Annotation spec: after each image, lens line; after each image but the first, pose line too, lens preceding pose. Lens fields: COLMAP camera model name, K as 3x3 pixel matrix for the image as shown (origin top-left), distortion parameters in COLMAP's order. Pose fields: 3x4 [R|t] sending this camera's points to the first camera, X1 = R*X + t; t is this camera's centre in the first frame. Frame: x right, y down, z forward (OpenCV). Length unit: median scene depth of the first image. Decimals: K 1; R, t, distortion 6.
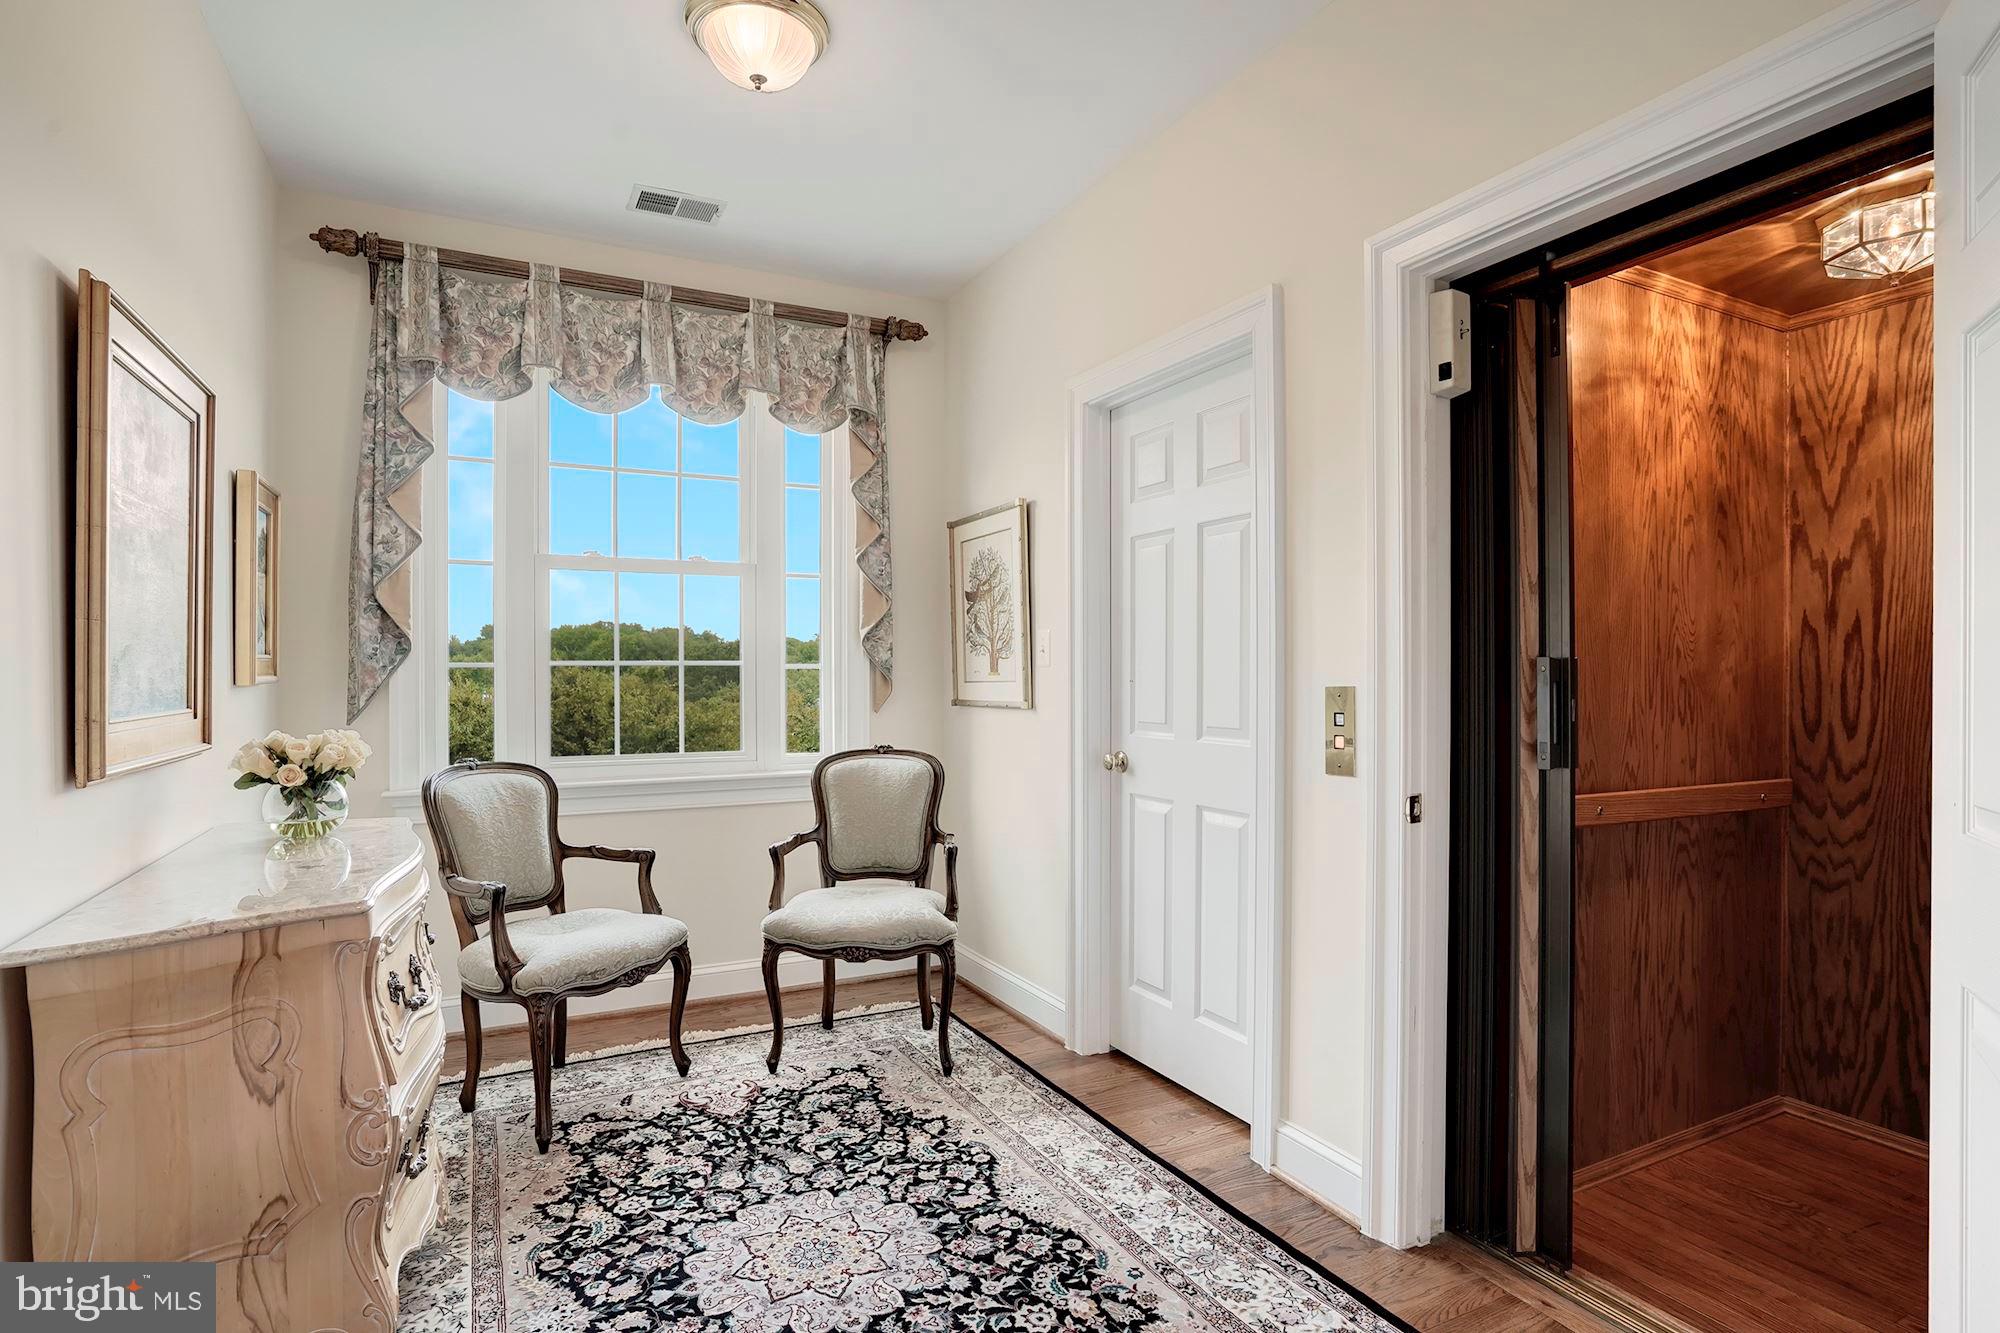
lens RADIAL K [[949.6, 0, 985.1], [0, 949.6, 679.5], [0, 0, 1]] dist [-0.052744, 0.022721]
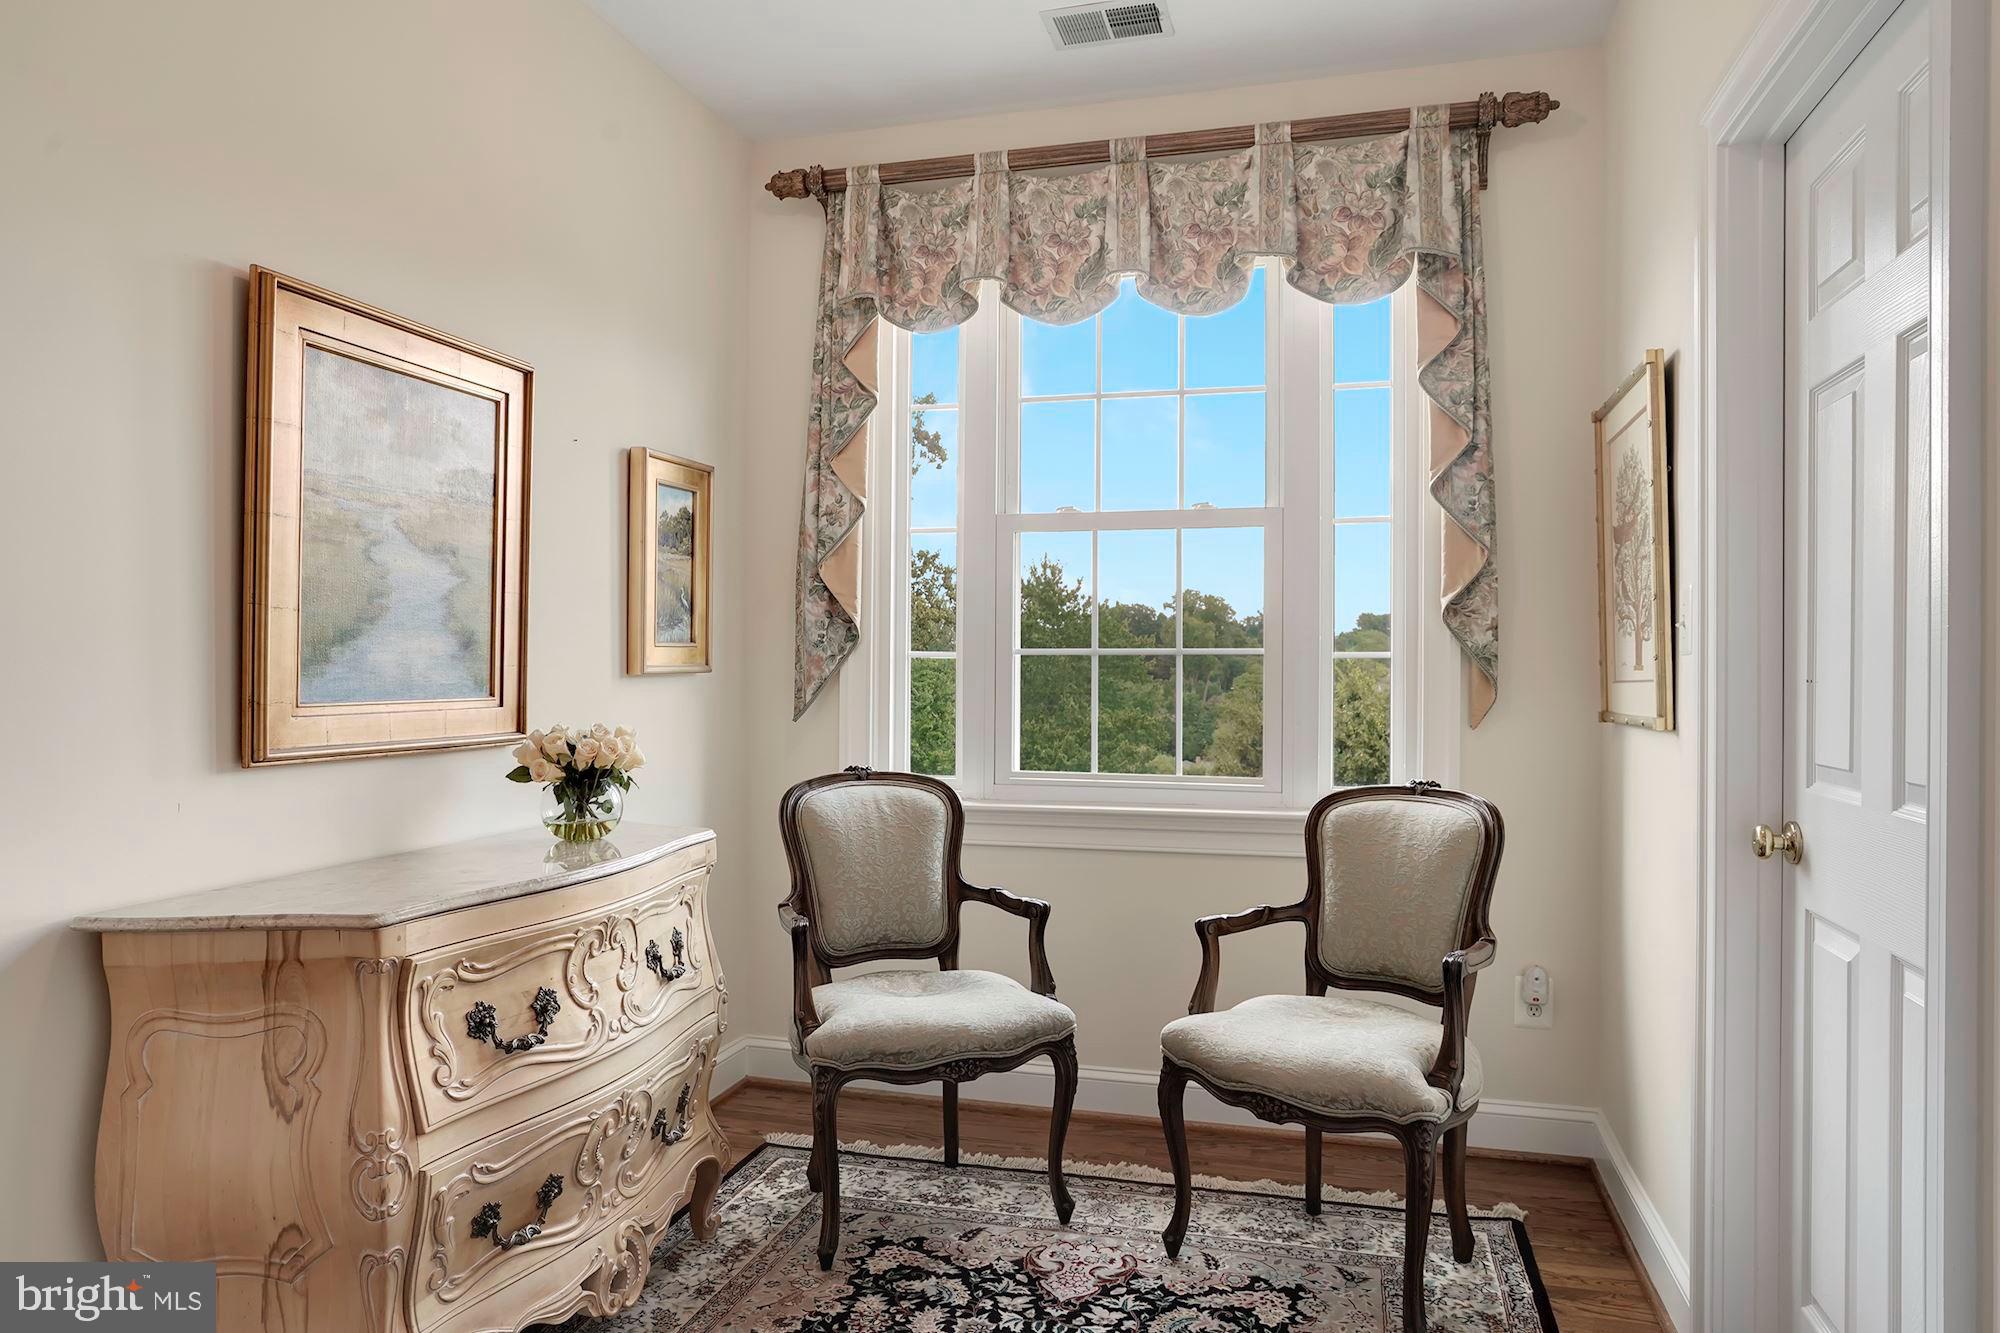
lens RADIAL K [[1235.9, 0, 1000.0], [0, 1235.9, 666.5], [0, 0, 1]] dist [-0.056702, 0.039472]
pose [[0.751159, 0.002692, -0.660116, 0.241076], [-0.009924, 0.999925, -0.007215, 0.003031], [0.660047, 0.011970, 0.751129, 0.238085]]
